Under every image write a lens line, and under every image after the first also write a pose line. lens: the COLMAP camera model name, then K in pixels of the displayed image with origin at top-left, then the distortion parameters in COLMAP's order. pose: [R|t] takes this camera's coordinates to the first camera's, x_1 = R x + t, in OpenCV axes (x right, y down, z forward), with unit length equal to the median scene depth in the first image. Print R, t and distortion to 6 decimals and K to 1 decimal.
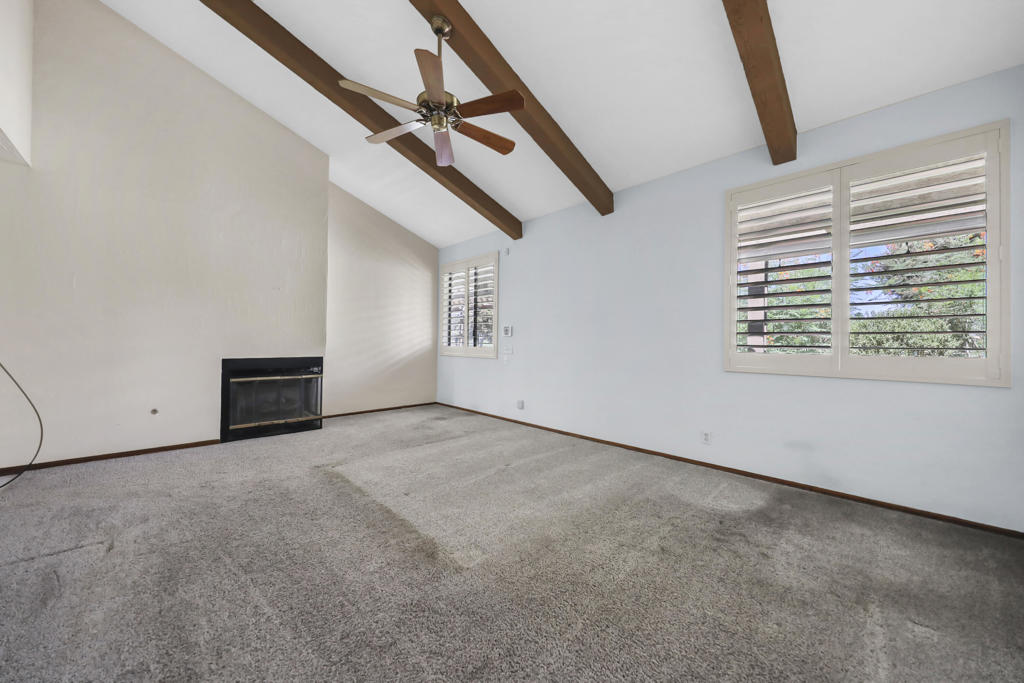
lens RADIAL K [[371.7, 0, 533.6], [0, 371.7, 343.2], [0, 0, 1]] dist [0.000129, -0.000009]
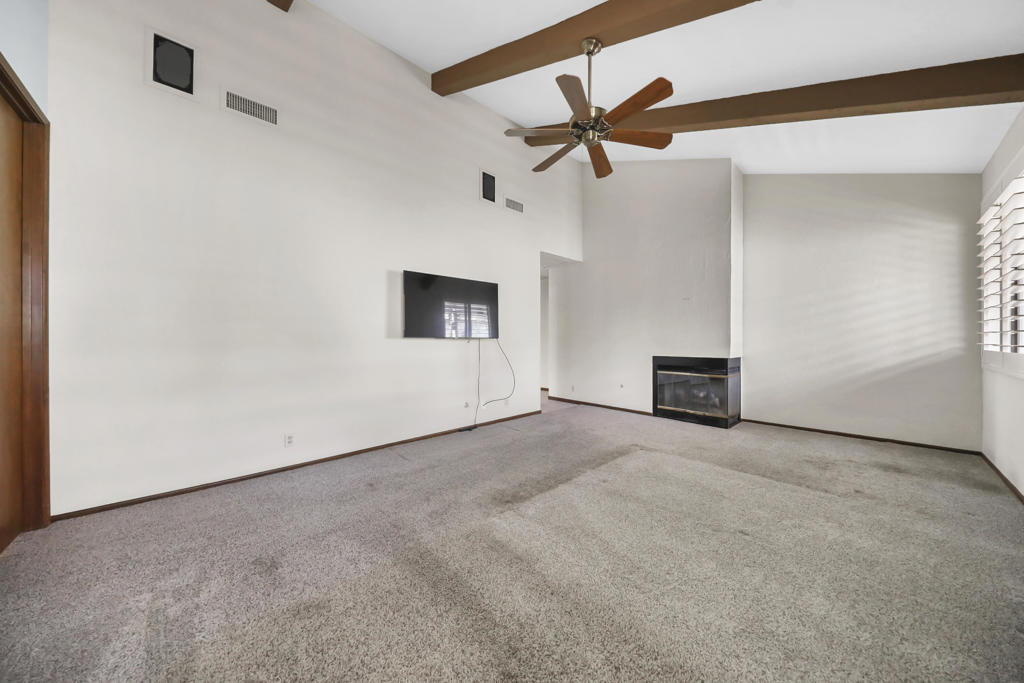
lens RADIAL K [[350.5, 0, 512.0], [0, 350.5, 341.5], [0, 0, 1]] dist [0.001354, -0.000104]
pose [[-0.075749, -0.008413, -0.997091, 0.509580], [-0.002930, 0.999962, -0.008215, 0.001121], [0.997123, 0.002300, -0.075771, 0.571899]]
